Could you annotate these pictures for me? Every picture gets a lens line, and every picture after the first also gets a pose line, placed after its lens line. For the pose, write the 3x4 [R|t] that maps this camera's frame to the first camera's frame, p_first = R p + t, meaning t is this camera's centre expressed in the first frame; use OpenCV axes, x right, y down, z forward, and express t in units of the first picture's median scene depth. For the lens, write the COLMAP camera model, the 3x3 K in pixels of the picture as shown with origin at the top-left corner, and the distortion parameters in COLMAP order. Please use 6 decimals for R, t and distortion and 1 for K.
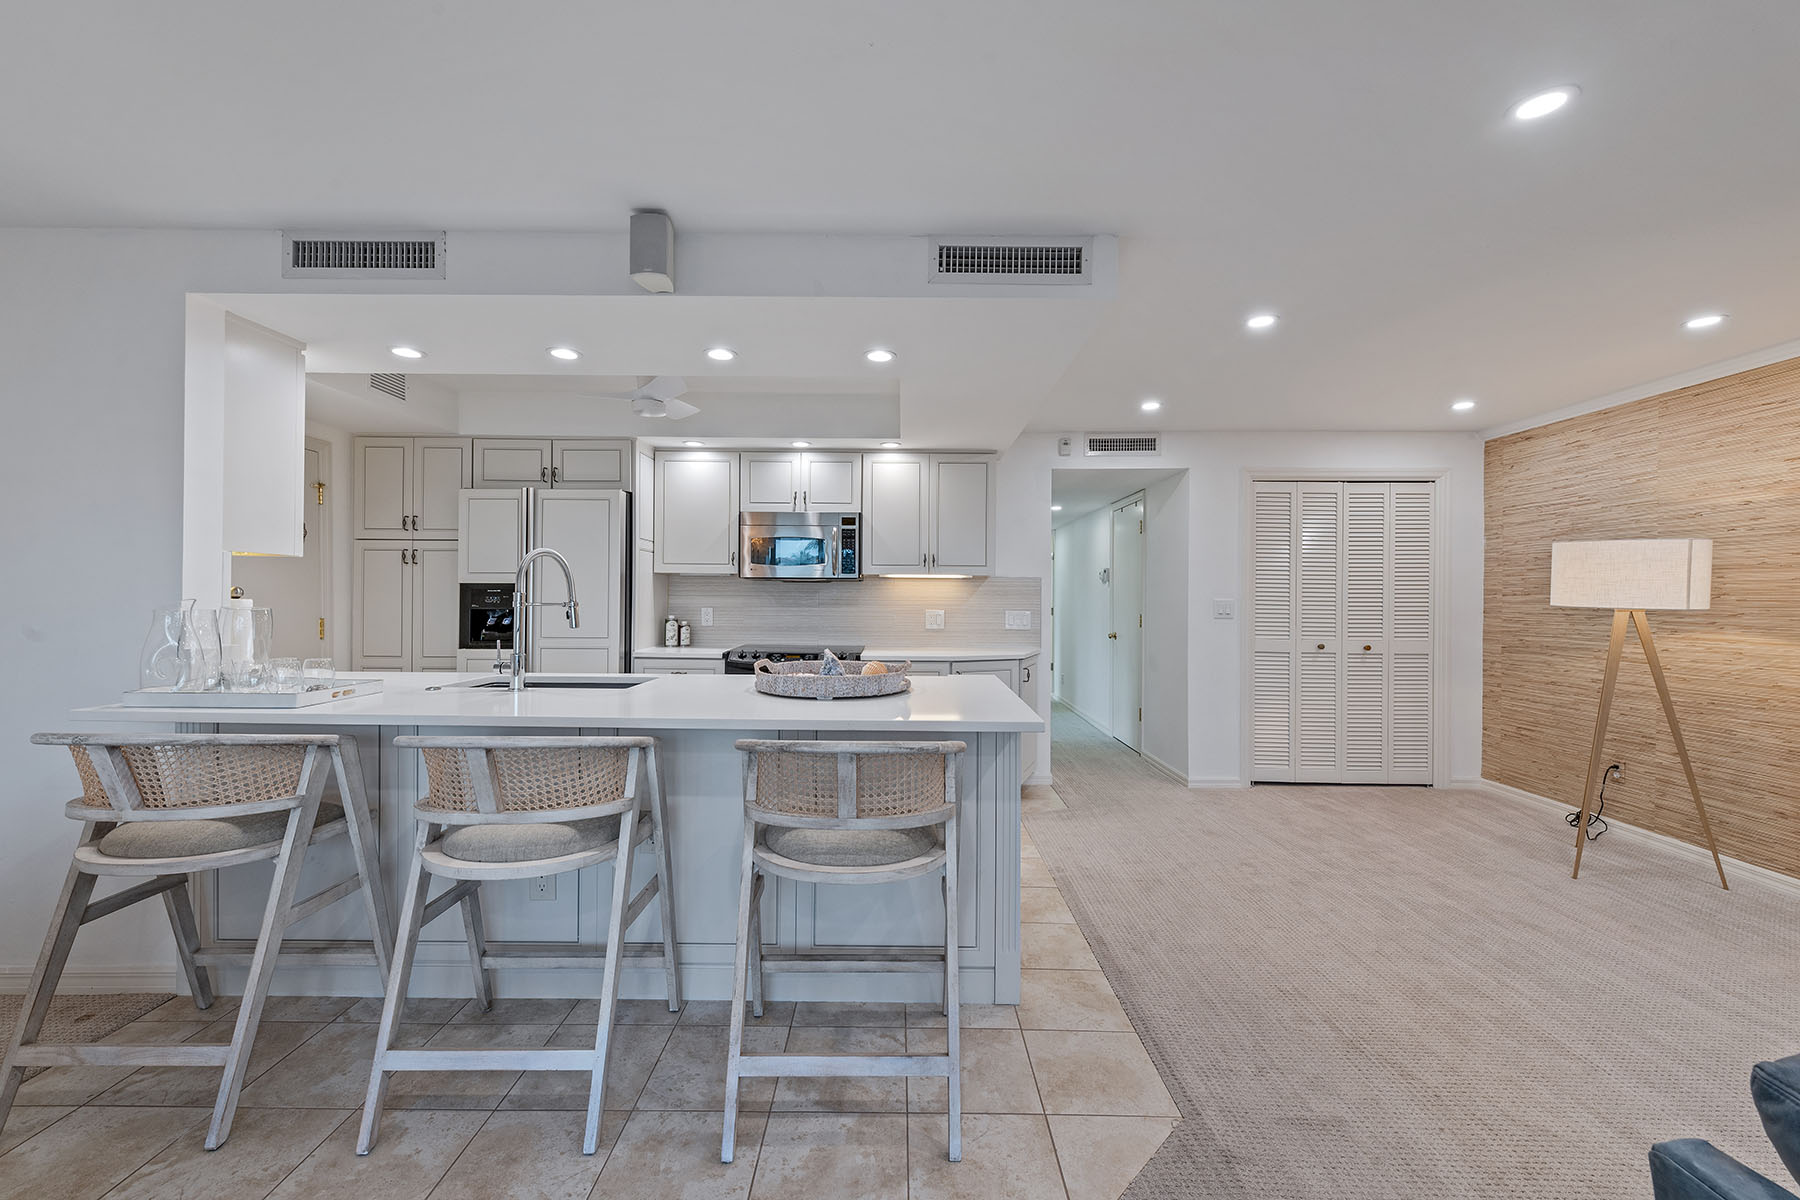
lens RADIAL K [[700.9, 0, 893.6], [0, 700.9, 597.9], [0, 0, 1]] dist [0.014758, -0.004921]
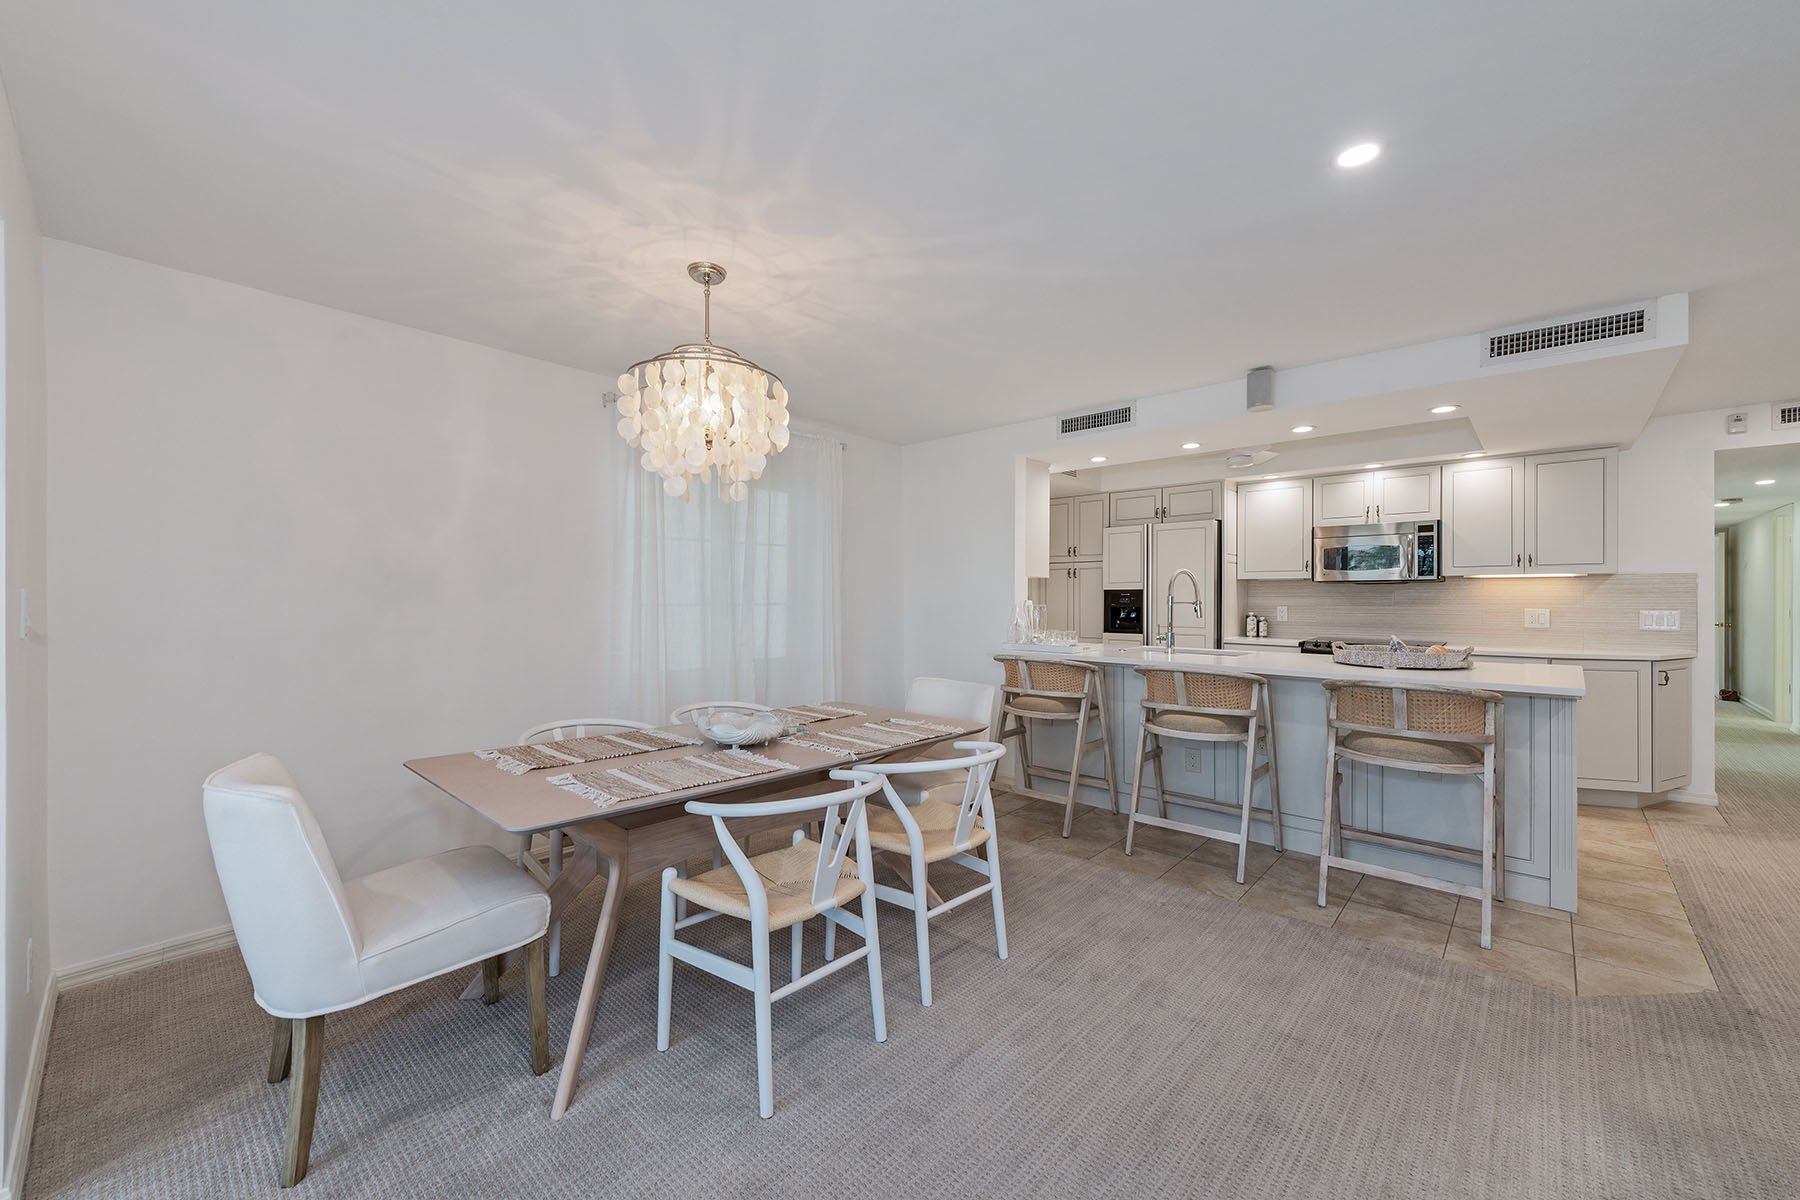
lens RADIAL K [[700.9, 0, 893.6], [0, 700.9, 597.9], [0, 0, 1]] dist [0.014758, -0.004921]
pose [[0.739147, -0.006747, -0.673511, 0.069812], [0.005971, 0.999976, -0.003465, -0.000579], [0.673518, -0.001461, 0.739169, -0.422624]]
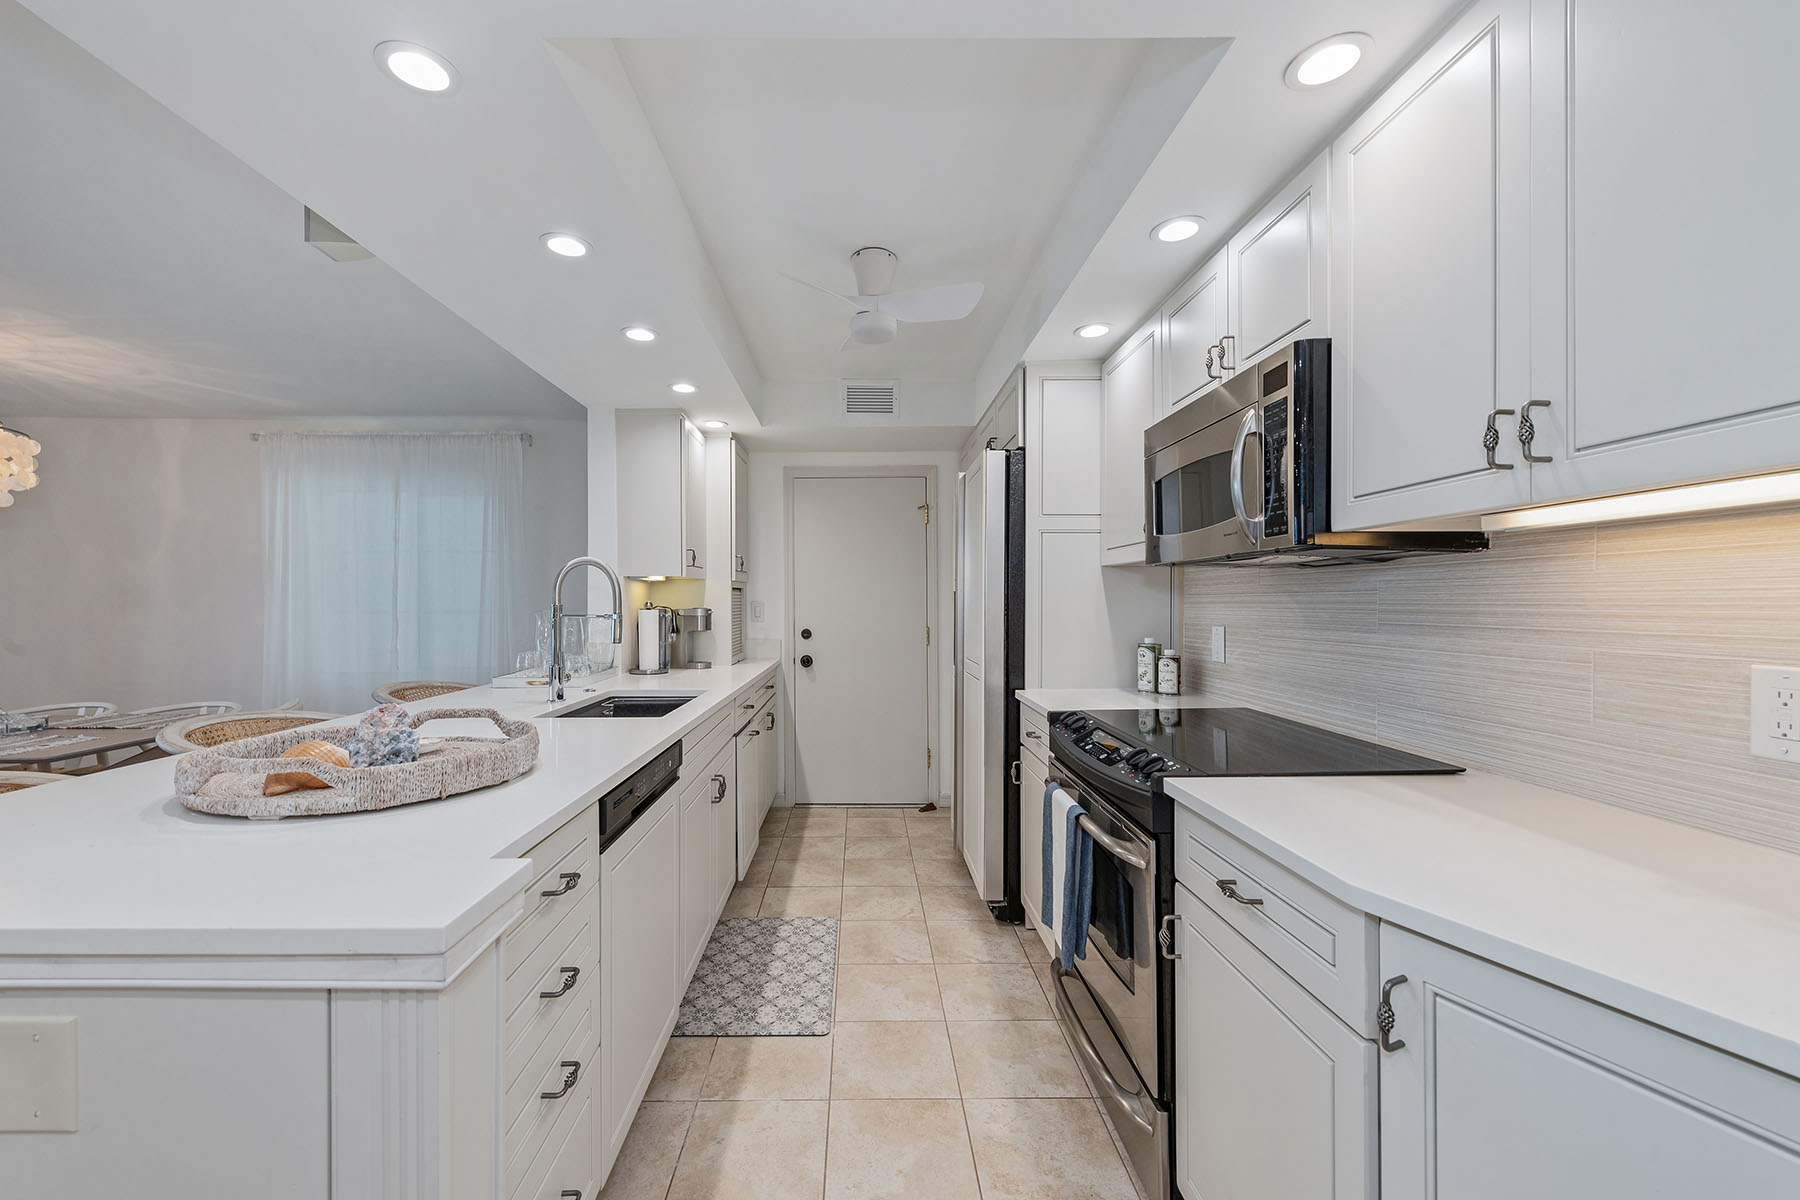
lens RADIAL K [[700.9, 0, 893.6], [0, 700.9, 597.9], [0, 0, 1]] dist [0.014758, -0.004921]
pose [[0.041502, -0.012796, -0.999056, 0.284803], [0.008029, 0.999890, -0.012473, -0.002165], [0.999106, -0.007503, 0.041600, 0.871293]]
